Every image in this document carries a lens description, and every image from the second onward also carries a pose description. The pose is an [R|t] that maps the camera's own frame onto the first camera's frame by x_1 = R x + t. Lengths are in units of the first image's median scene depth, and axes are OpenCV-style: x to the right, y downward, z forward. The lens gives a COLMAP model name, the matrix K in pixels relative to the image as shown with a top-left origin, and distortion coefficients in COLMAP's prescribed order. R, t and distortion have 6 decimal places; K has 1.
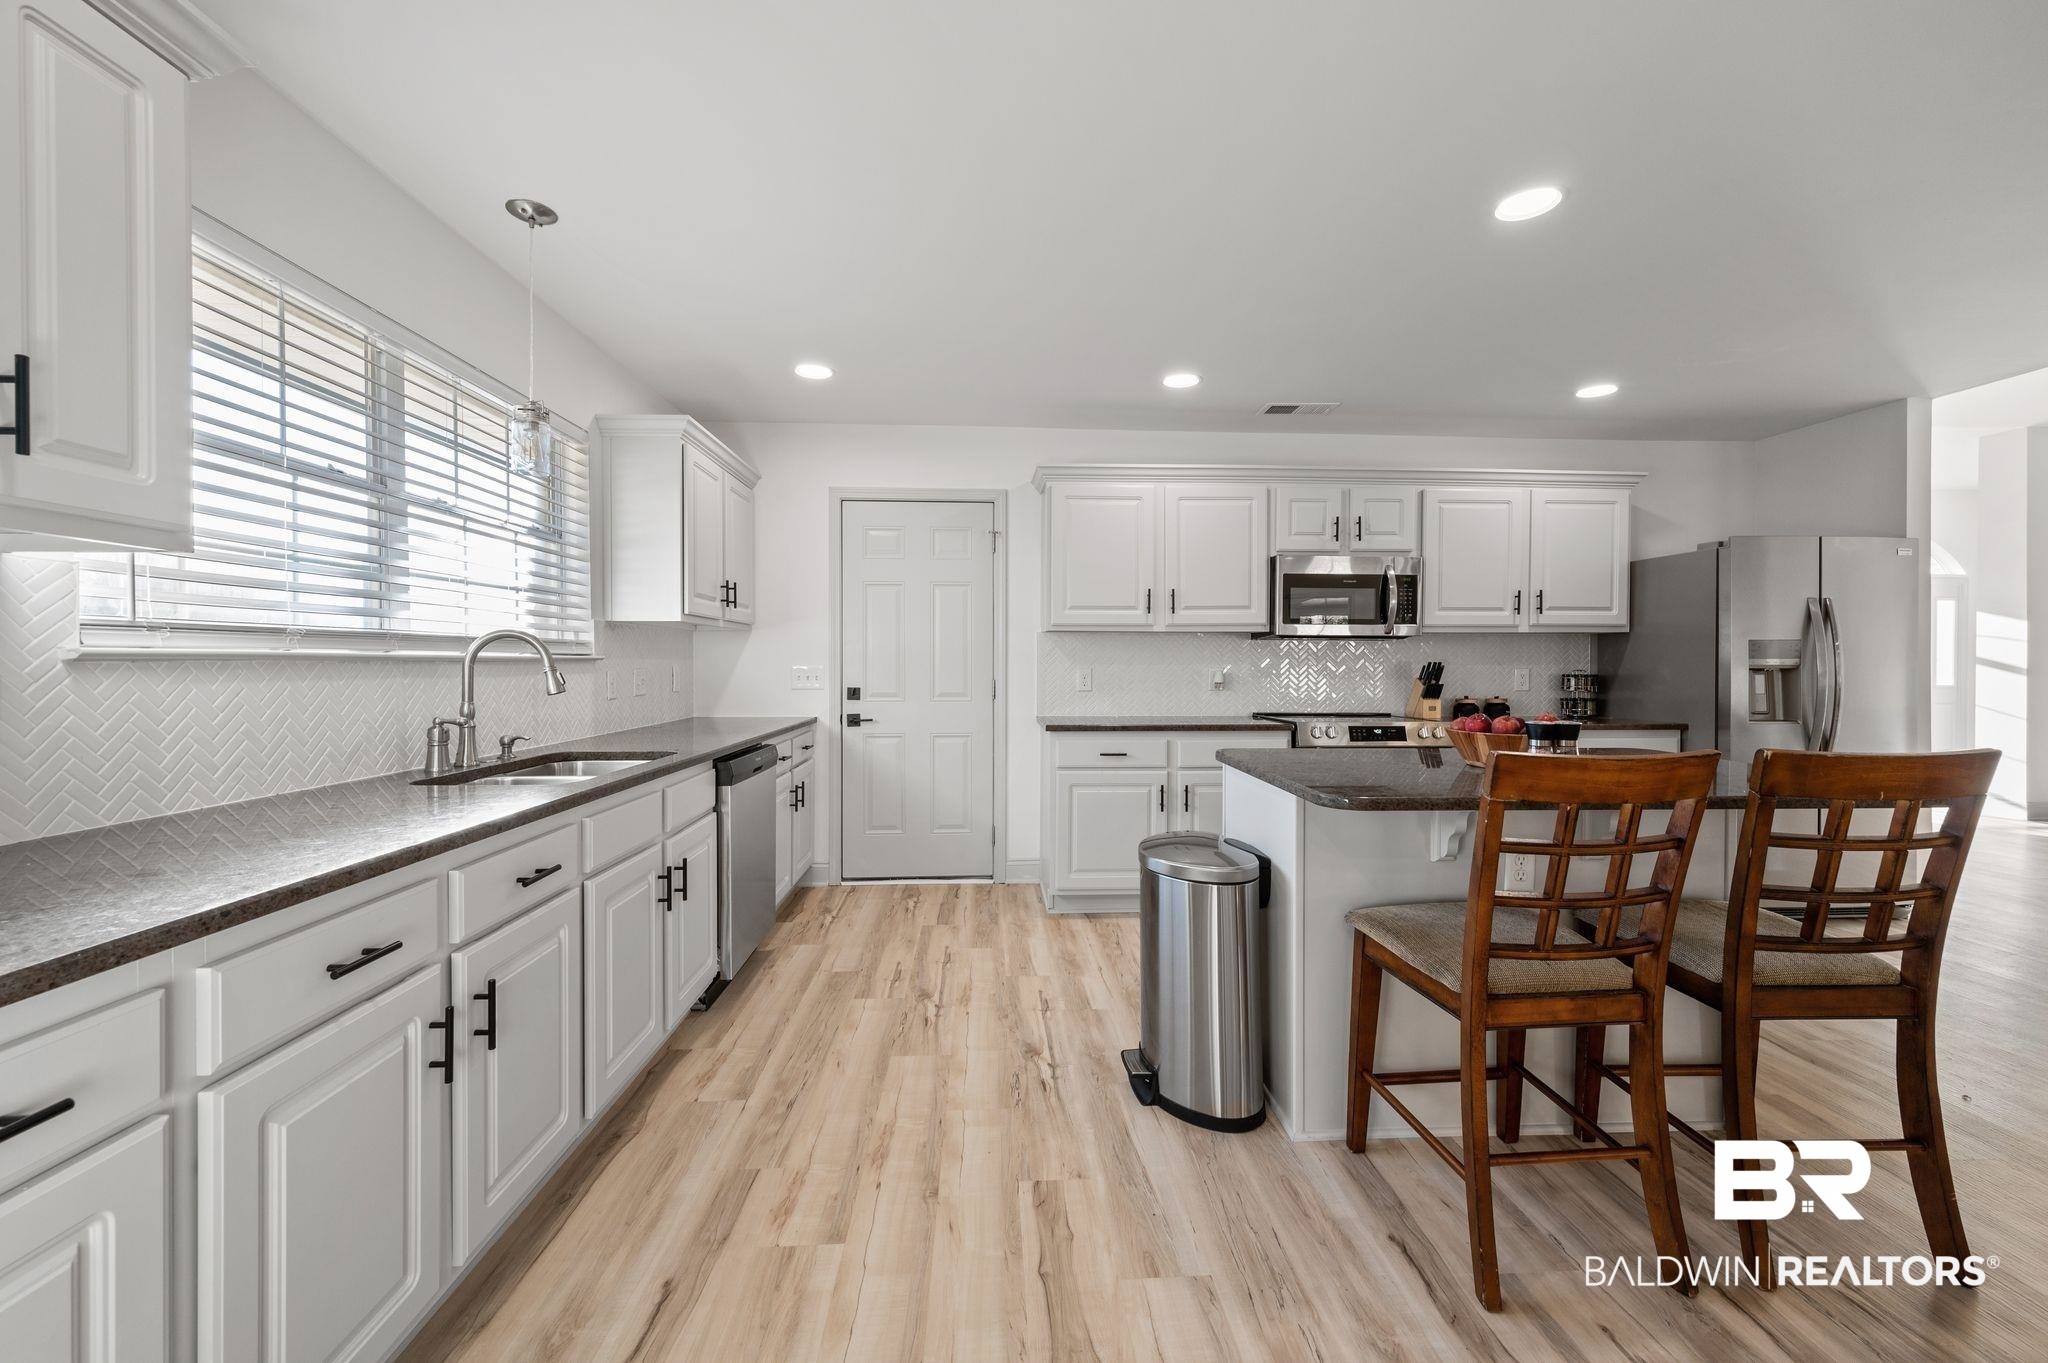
lens RADIAL K [[812.6, 0, 1024.8], [0, 812.6, 669.6], [0, 0, 1]] dist [0.001210, 0.000217]
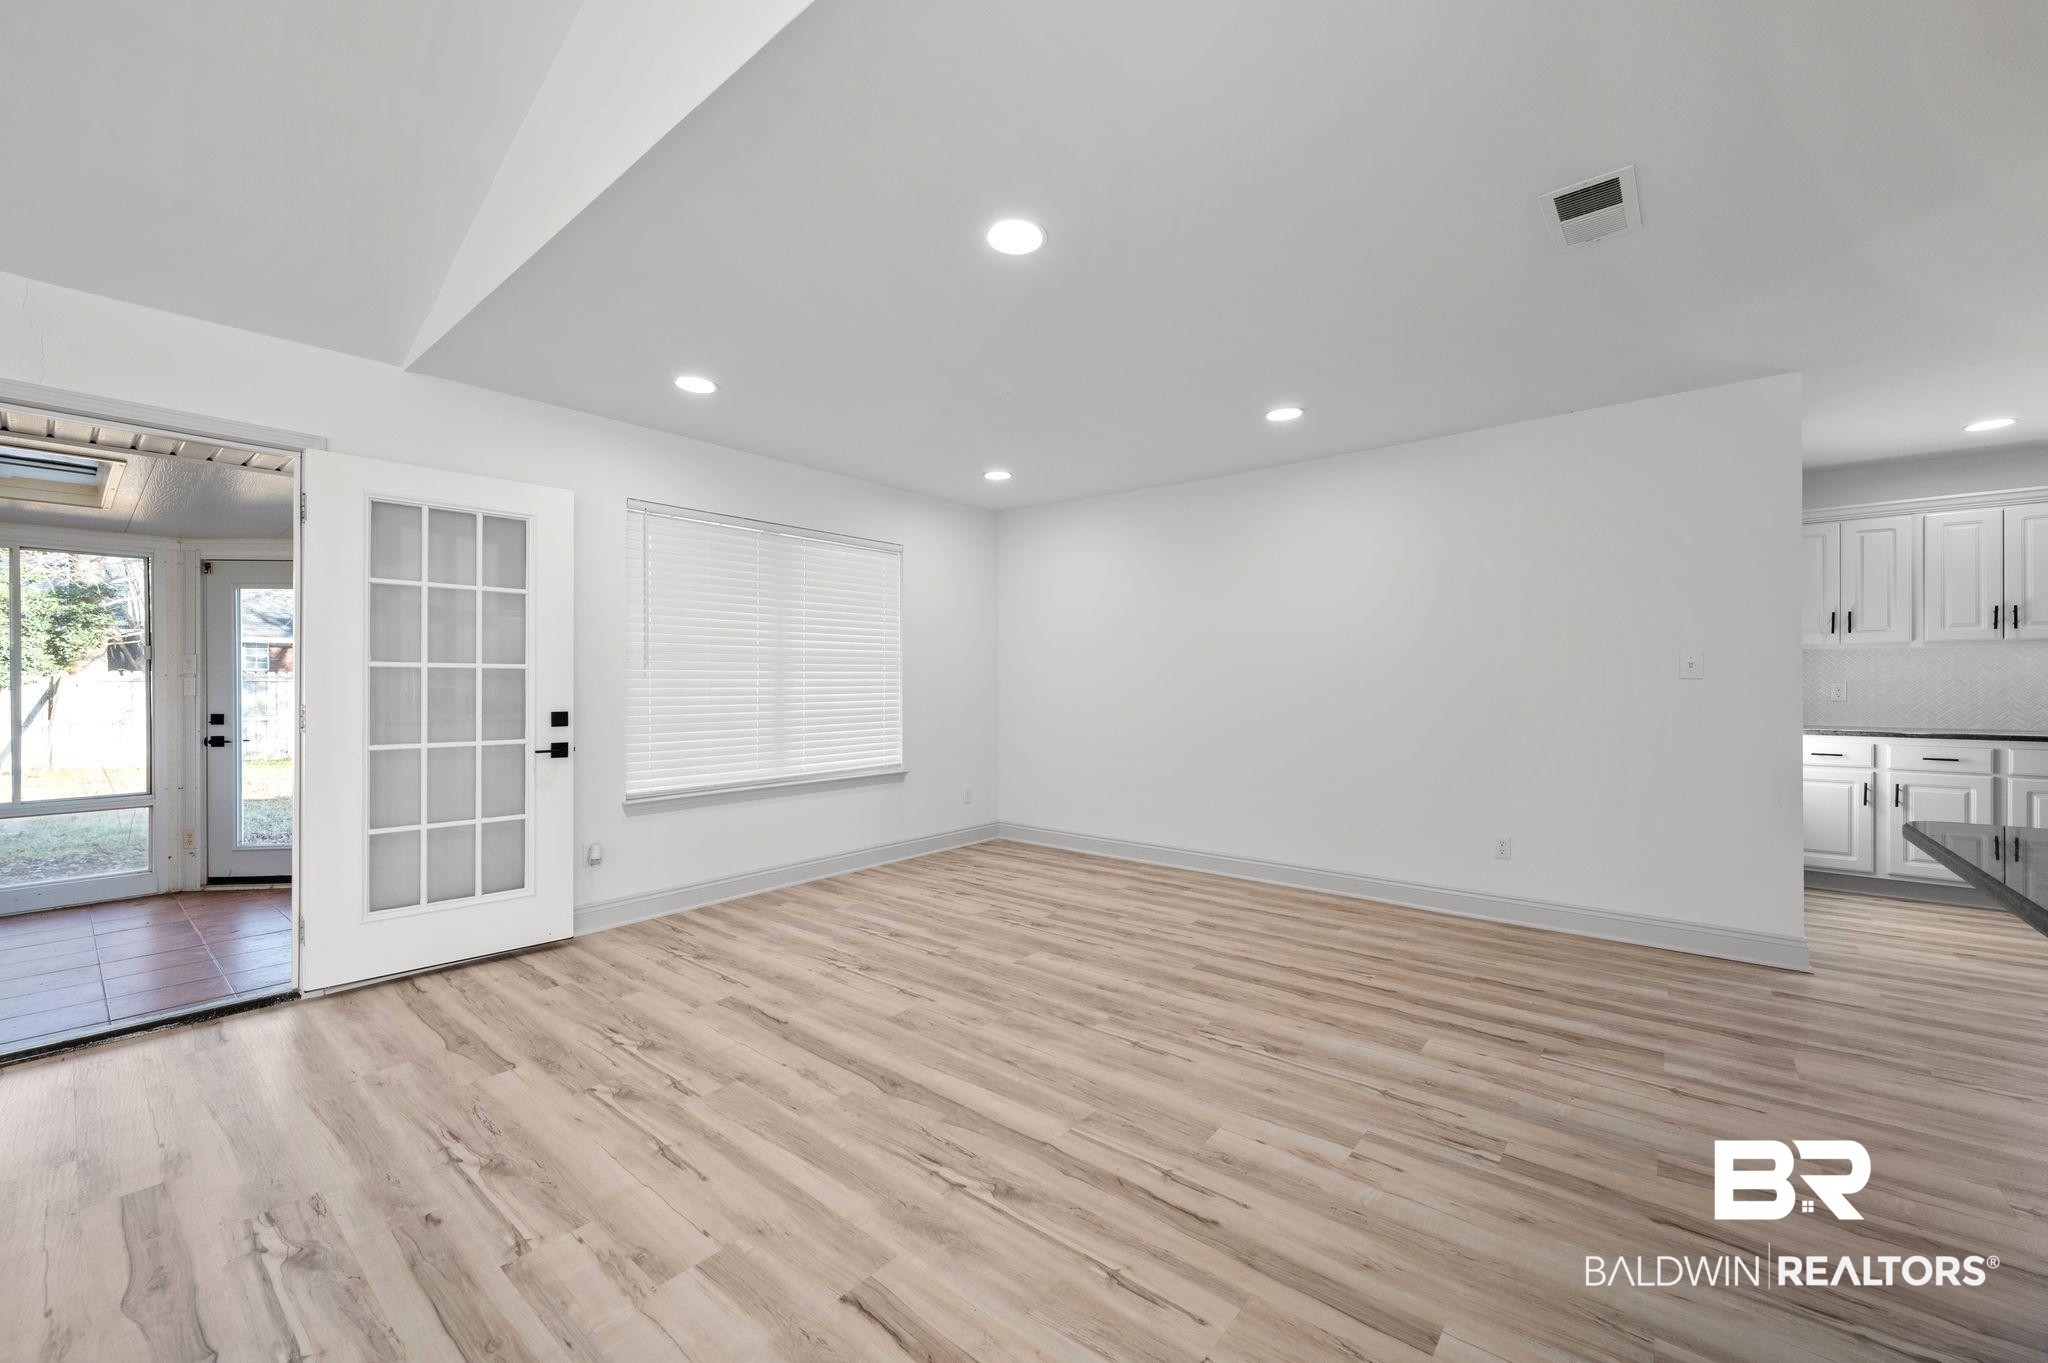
lens RADIAL K [[805.5, 0, 1024.0], [0, 805.5, 681.5], [0, 0, 1]] dist [-0.000466, -0.000141]
pose [[-0.677033, -0.000658, -0.735952, 1.629340], [-0.005153, 0.999979, 0.003846, 0.006044], [0.735934, 0.006396, -0.677023, 0.013583]]
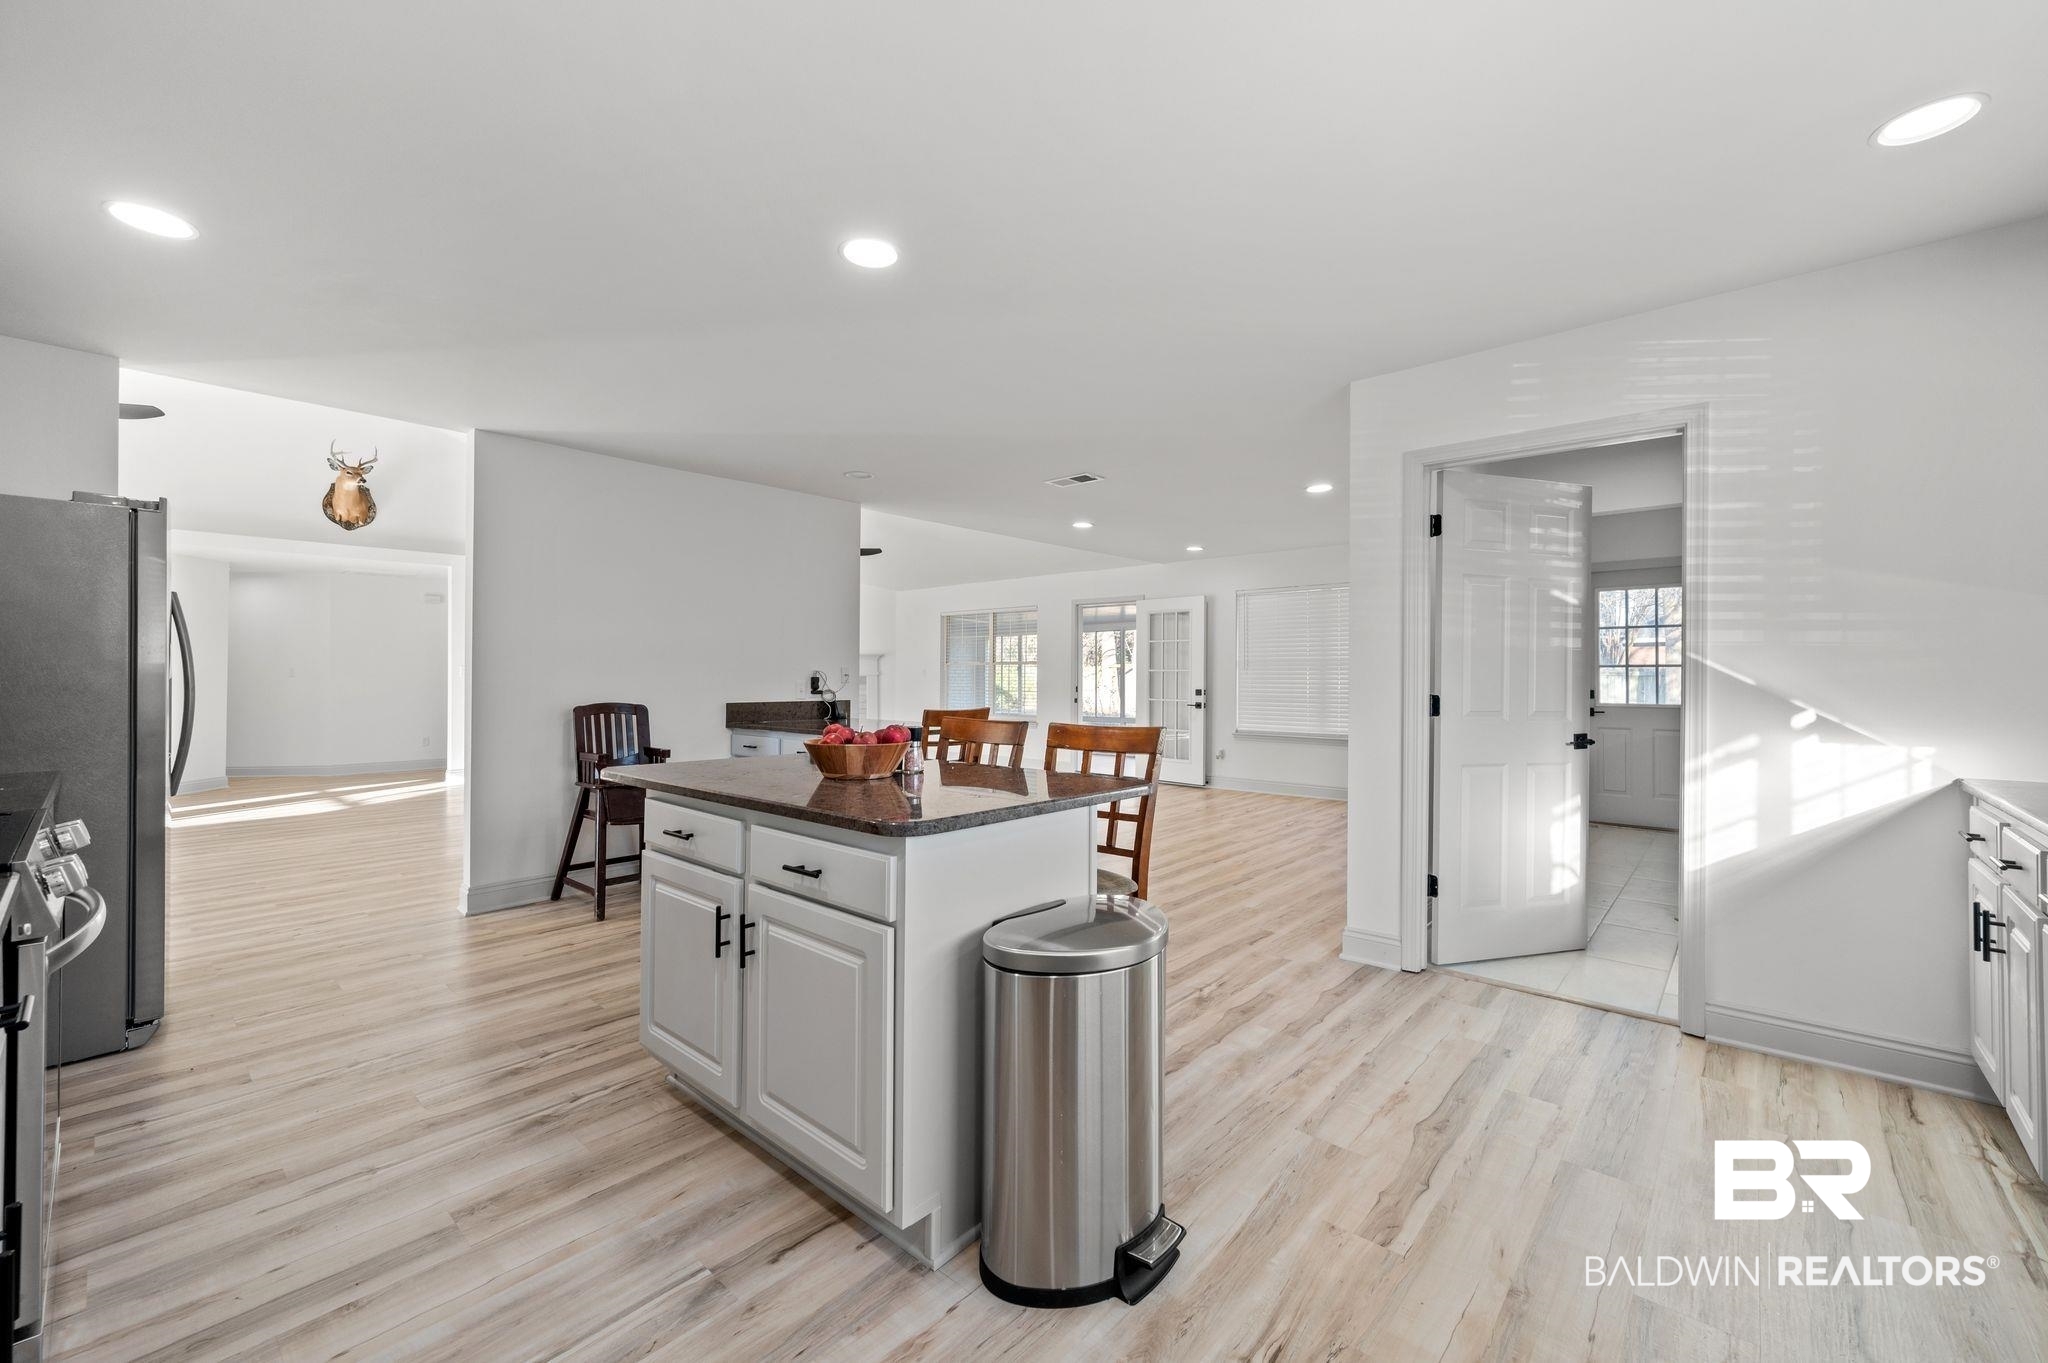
lens RADIAL K [[812.6, 0, 1024.8], [0, 812.6, 669.6], [0, 0, 1]] dist [0.001210, 0.000217]
pose [[-0.714199, 0.004647, 0.699927, -0.191945], [0.005714, 0.999983, -0.000809, -0.010033], [-0.699919, 0.003422, -0.714214, 1.090866]]
